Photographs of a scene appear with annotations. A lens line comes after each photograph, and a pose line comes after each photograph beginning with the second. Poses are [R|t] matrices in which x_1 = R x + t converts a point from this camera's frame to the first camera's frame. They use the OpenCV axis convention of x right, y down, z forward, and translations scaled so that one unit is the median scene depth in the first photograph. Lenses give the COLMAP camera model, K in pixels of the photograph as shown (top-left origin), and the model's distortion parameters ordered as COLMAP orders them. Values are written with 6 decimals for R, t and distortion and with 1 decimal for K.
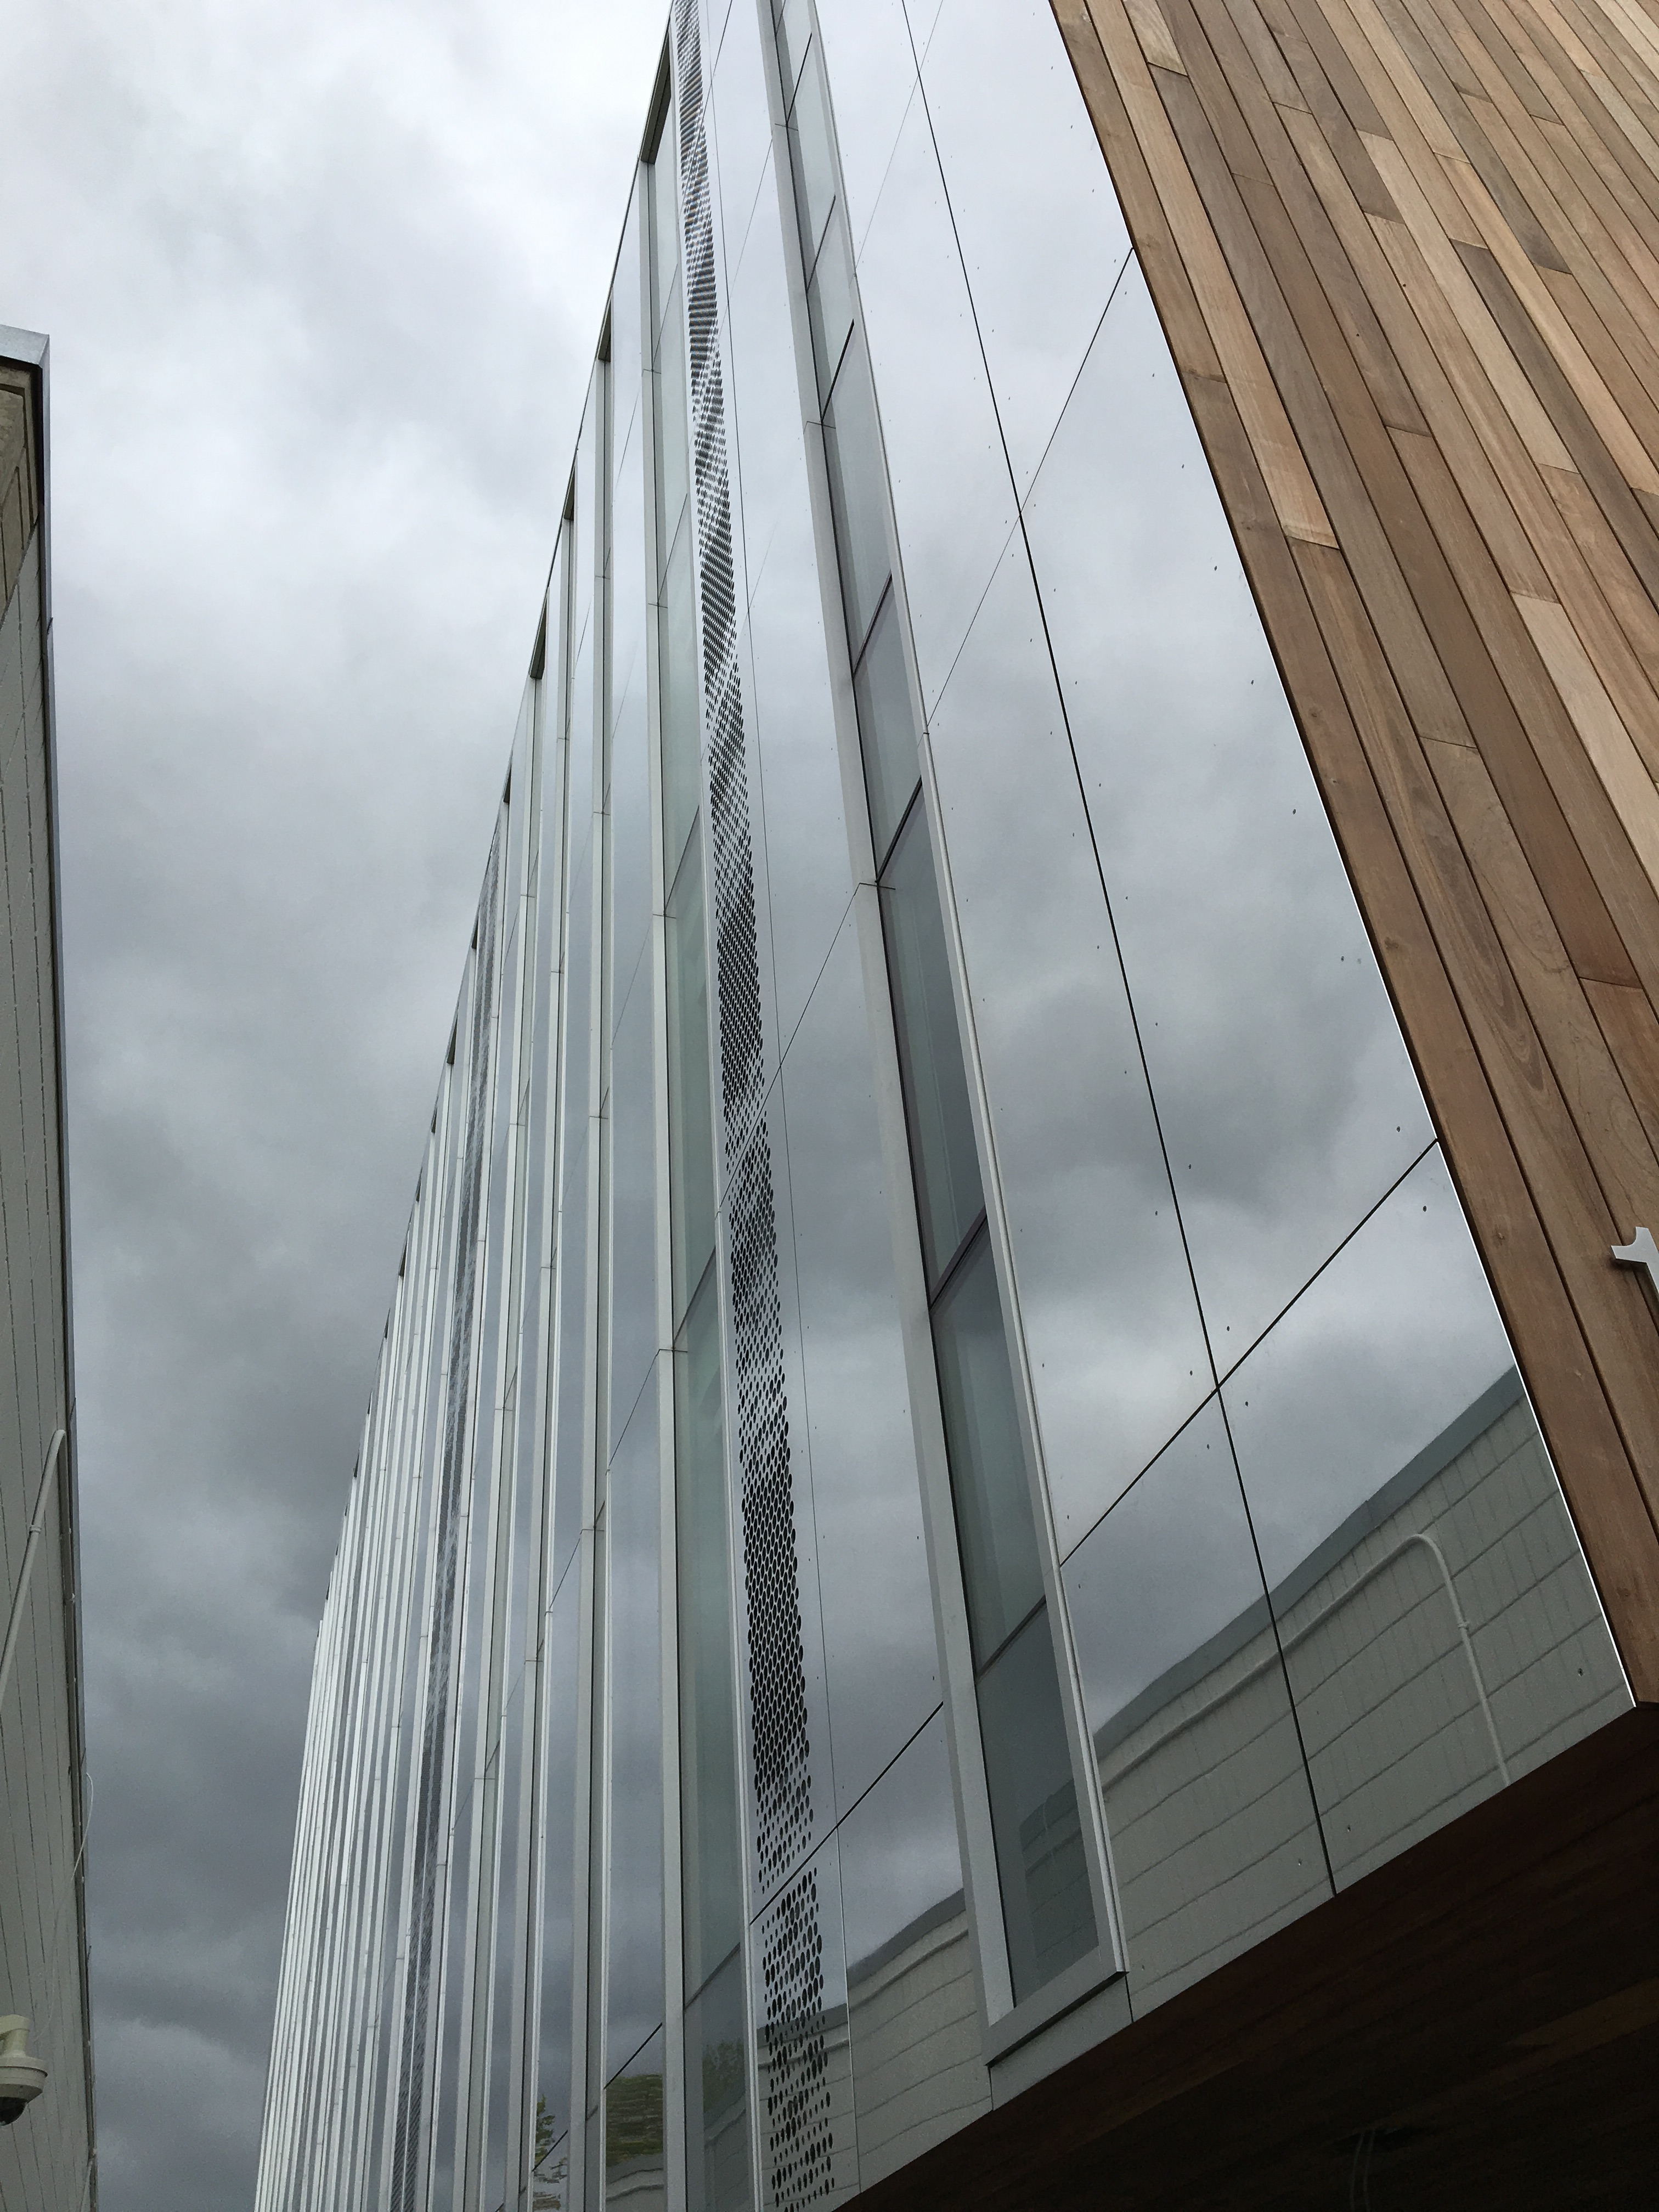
lens RADIAL K [[1849.8, 0, 827.2], [0, 1849.8, 1115.8], [0, 0, 1]] dist [0.080926, -0.110579]
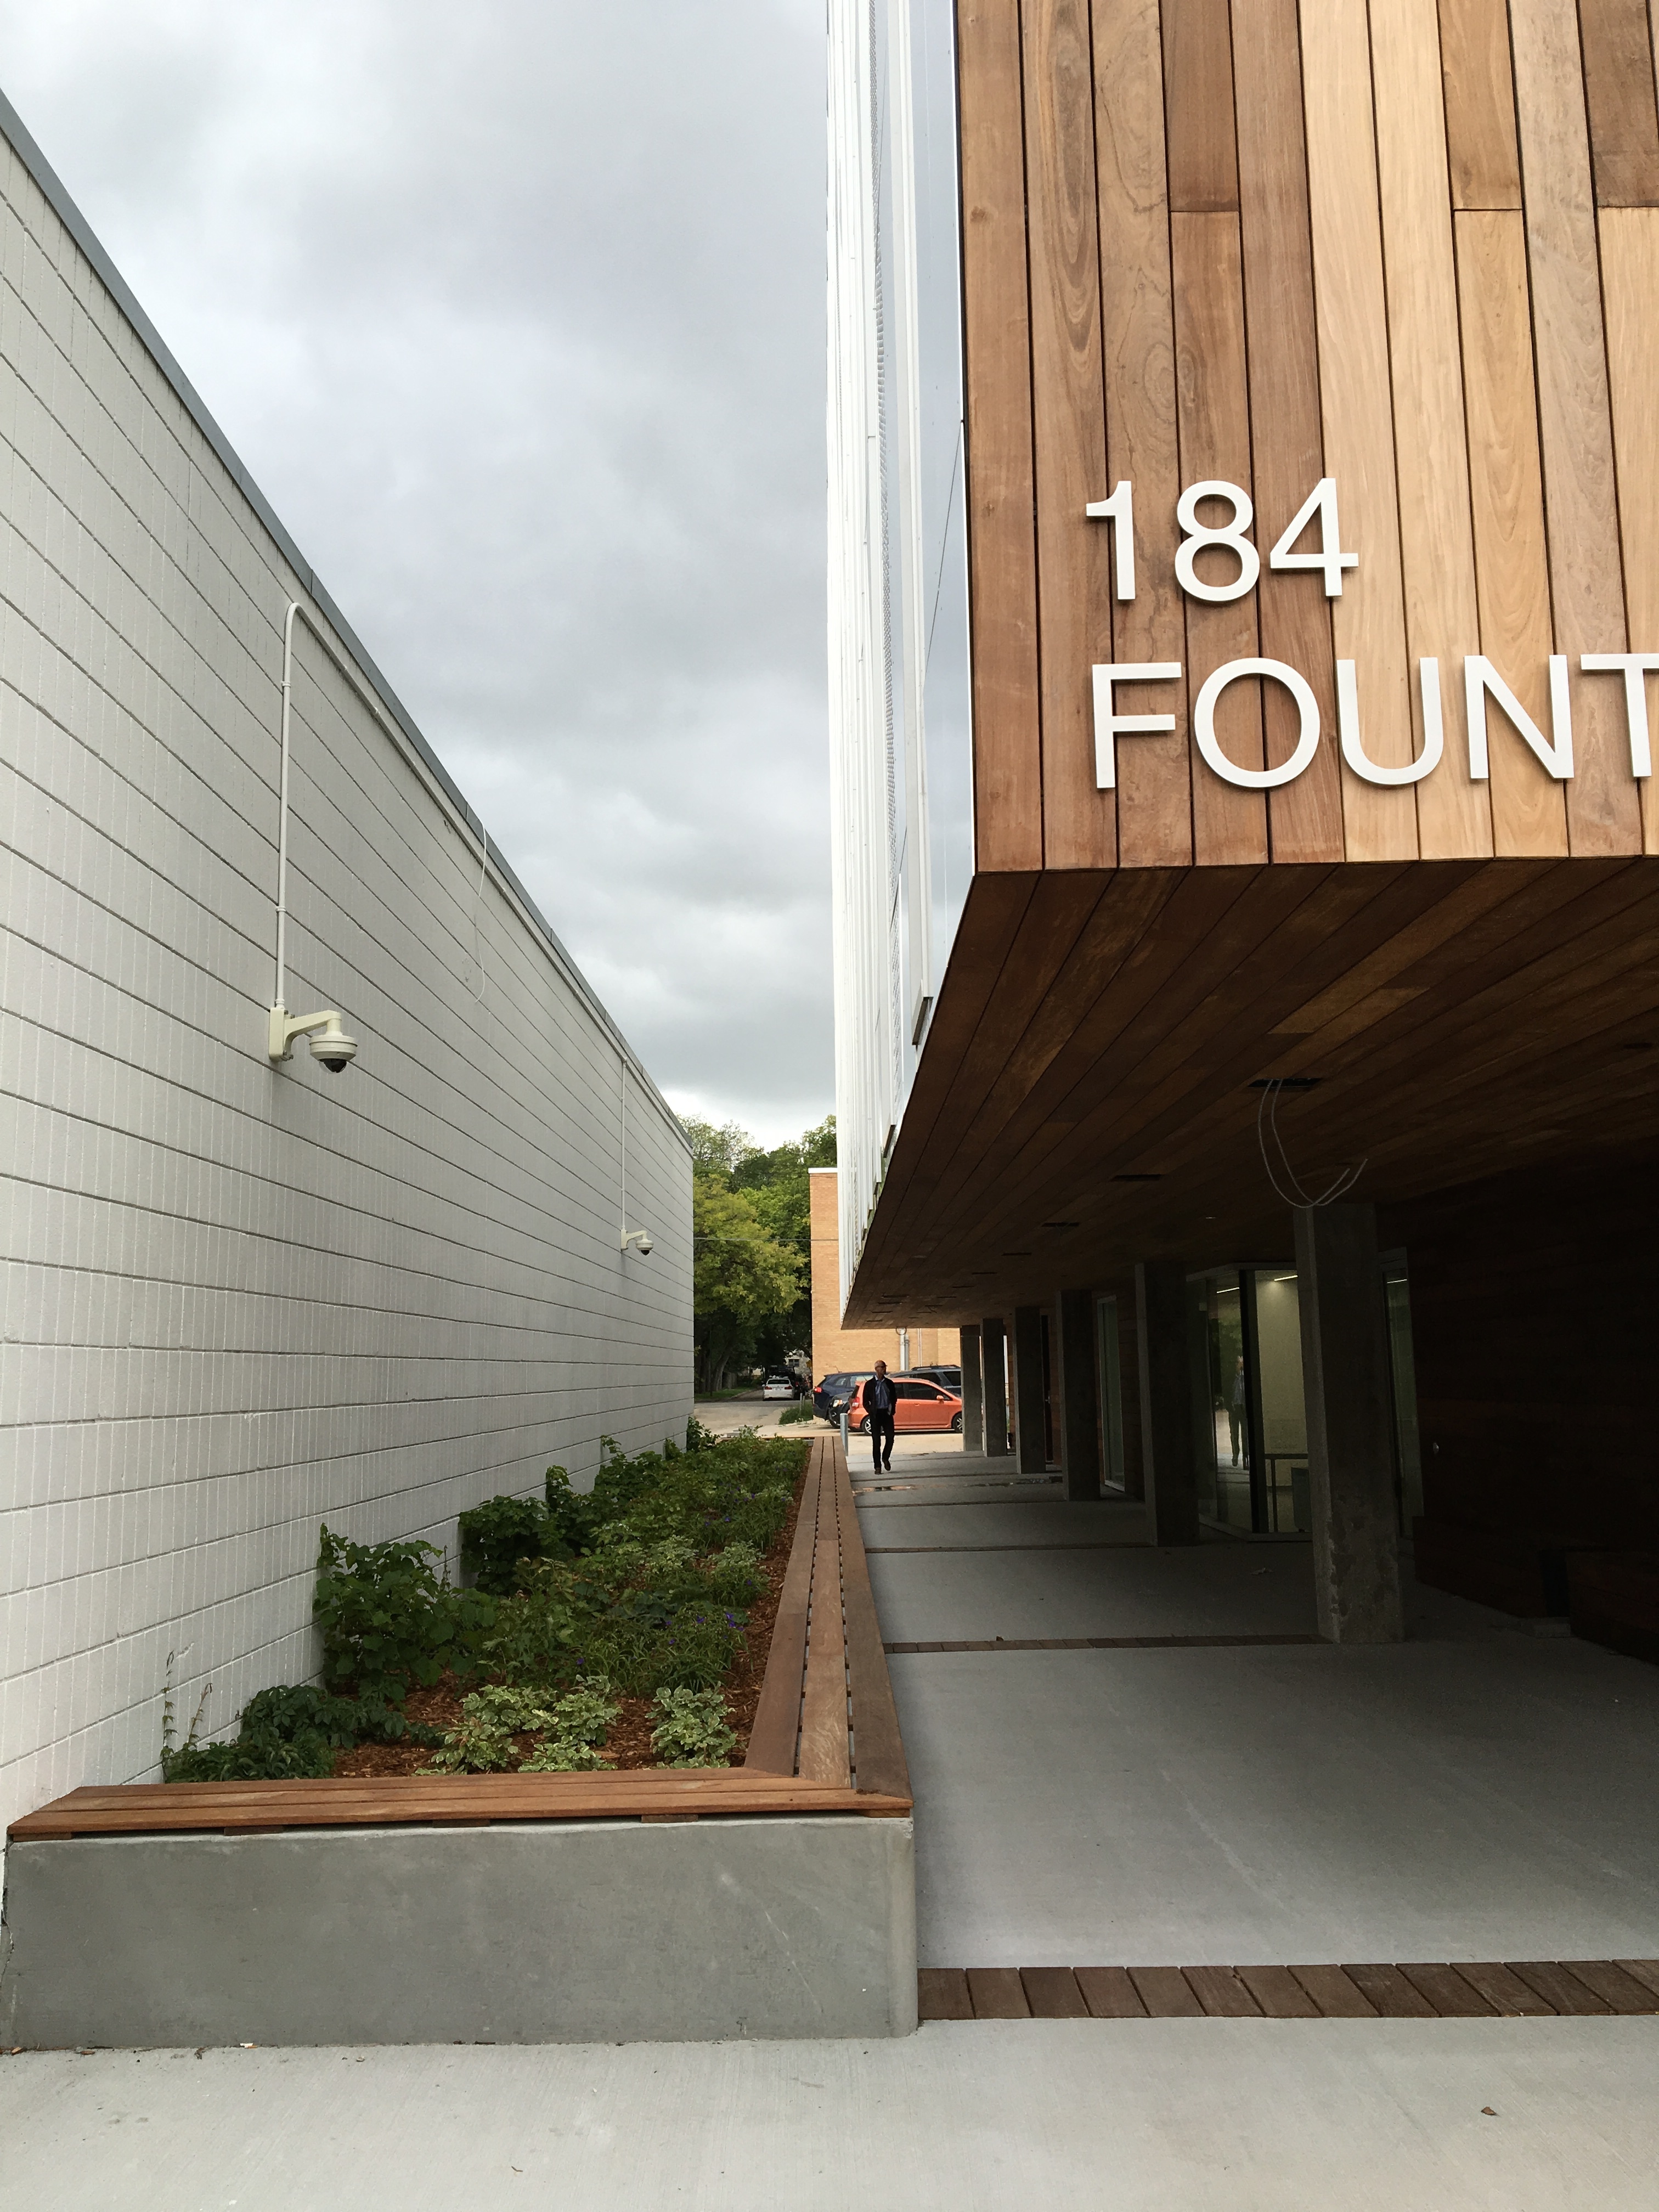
lens RADIAL K [[1849.8, 0, 840.8], [0, 1849.8, 1088.9], [0, 0, 1]] dist [0.080926, -0.110579]
pose [[0.958574, 0.007704, -0.284741, 0.602301], [0.137538, 0.862863, 0.486365, -0.217042], [0.249439, -0.505380, 0.826058, -0.266450]]
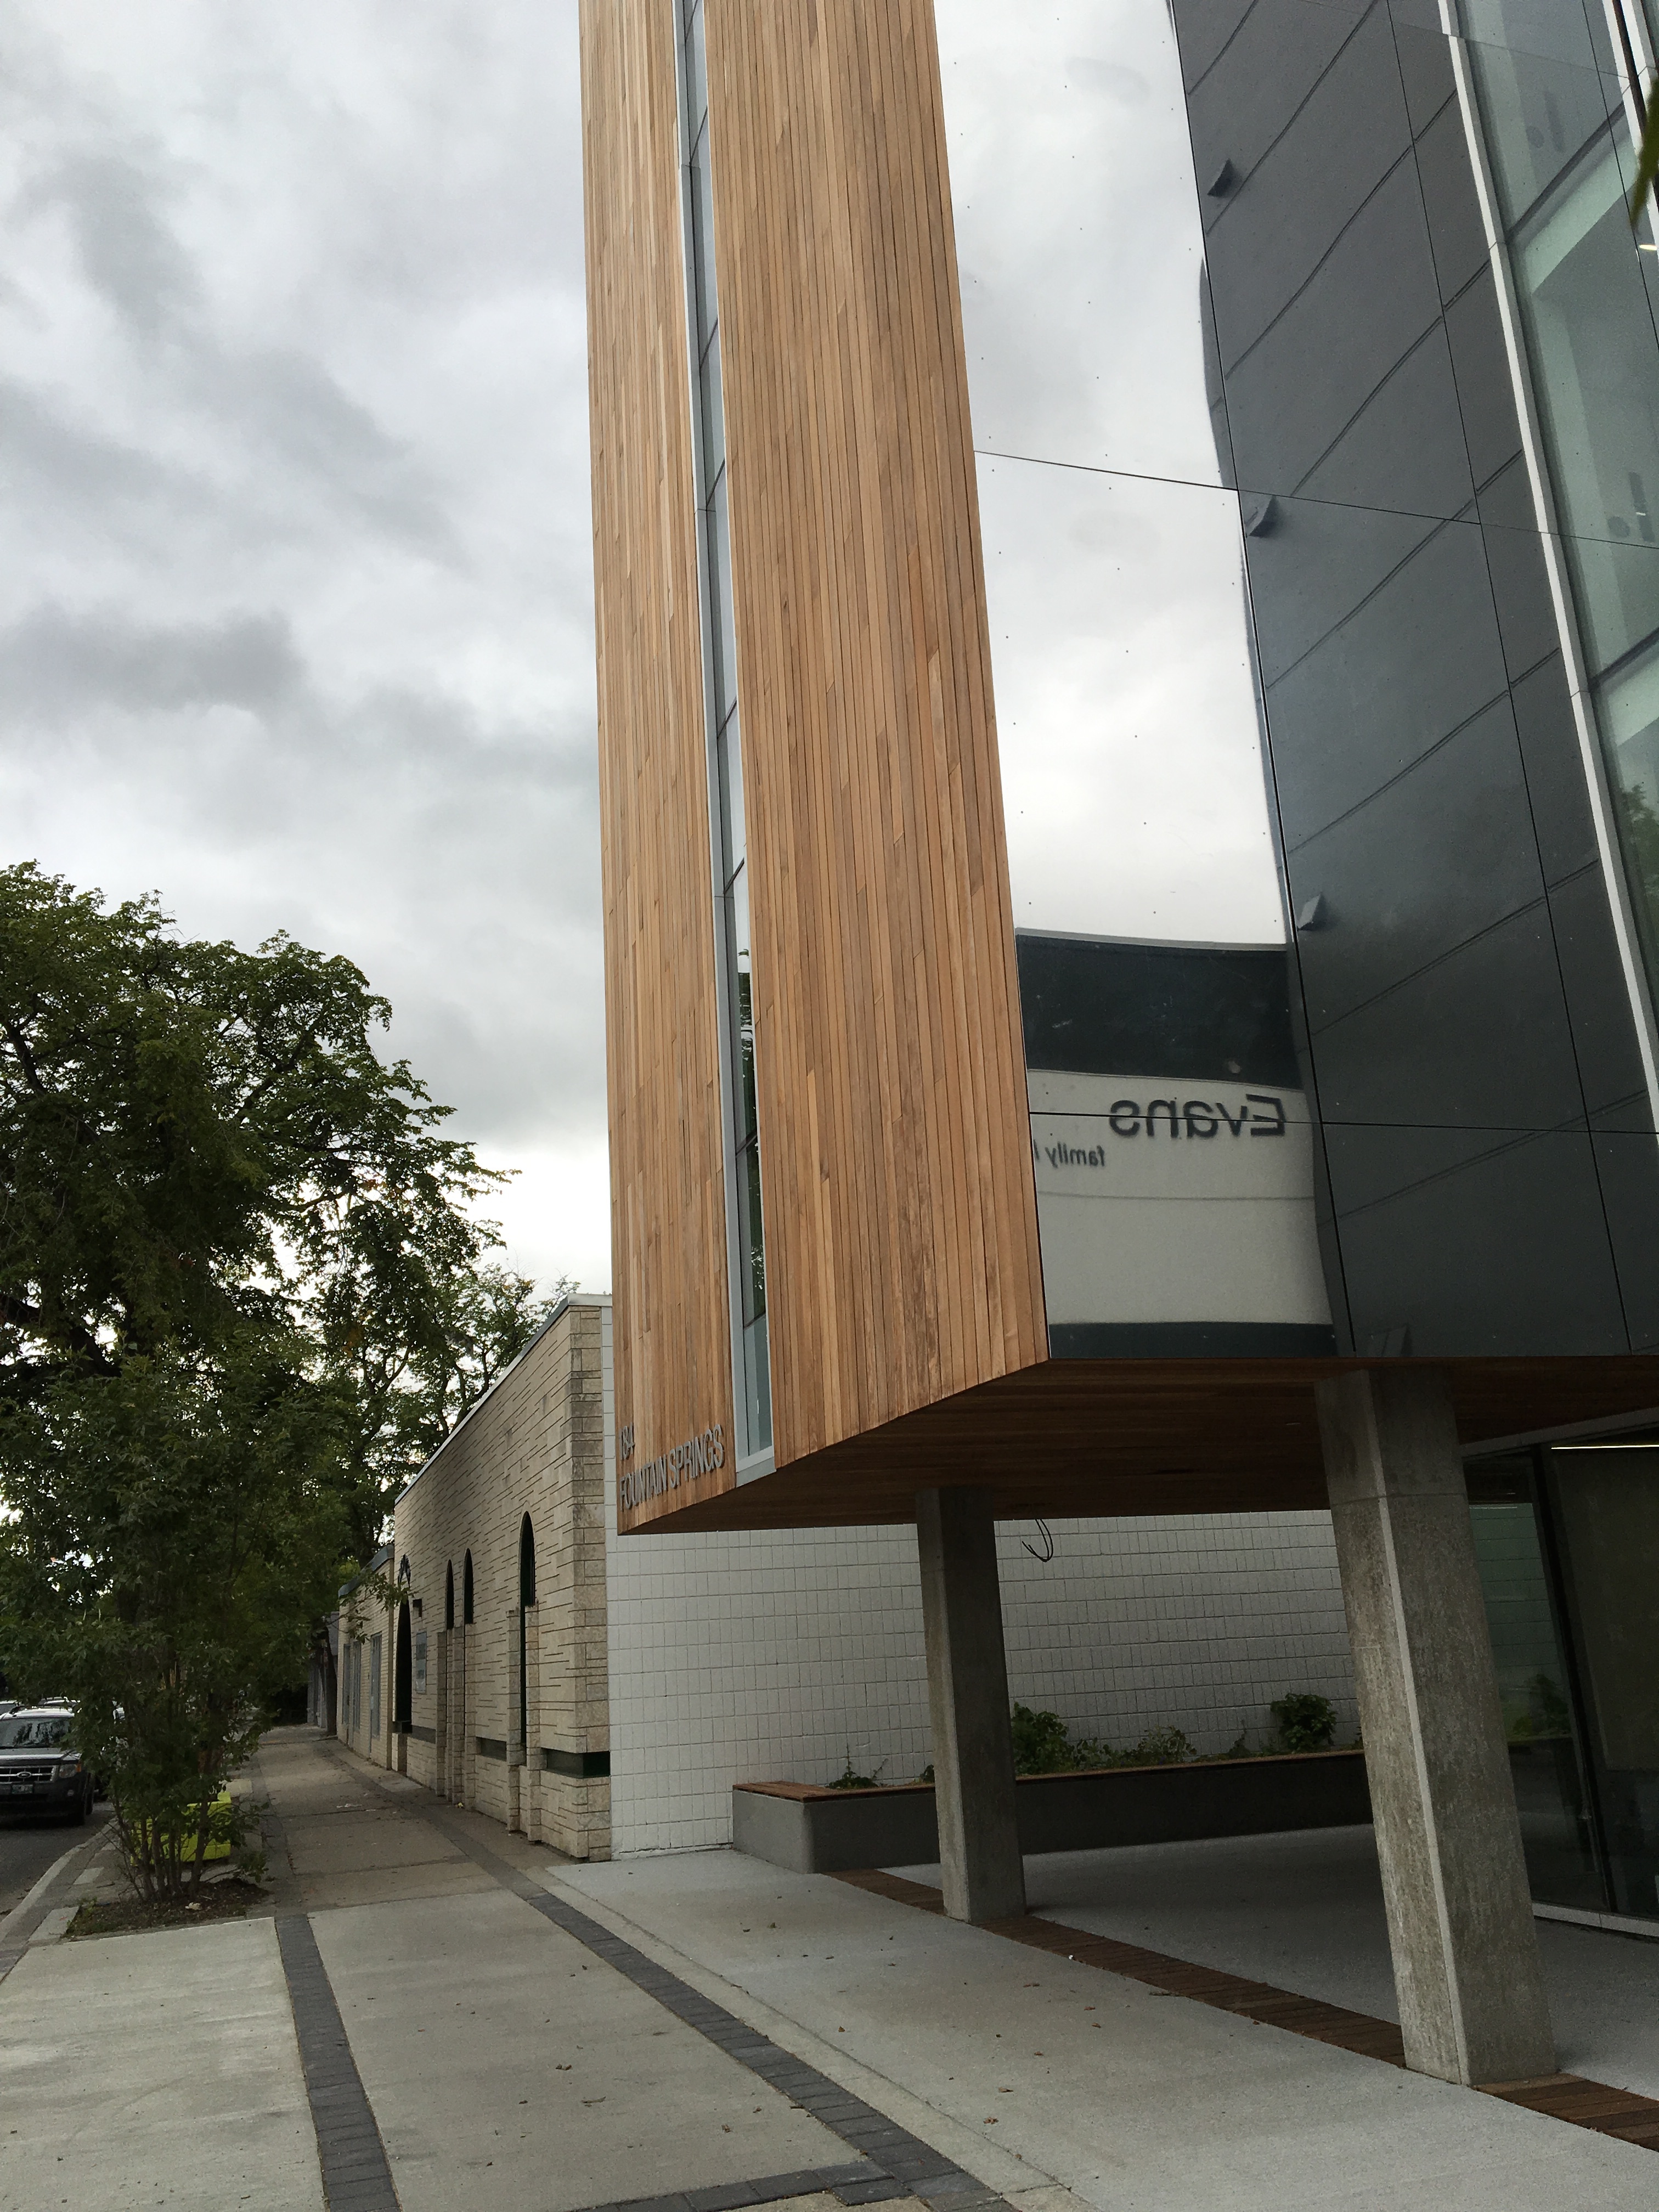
lens RADIAL K [[1849.8, 0, 819.6], [0, 1849.8, 1087.2], [0, 0, 1]] dist [0.080926, -0.110579]
pose [[0.004350, -0.223670, -0.974655, 5.296952], [0.664904, 0.728647, -0.164247, 0.550921], [0.746917, -0.647337, 0.151888, 1.217530]]
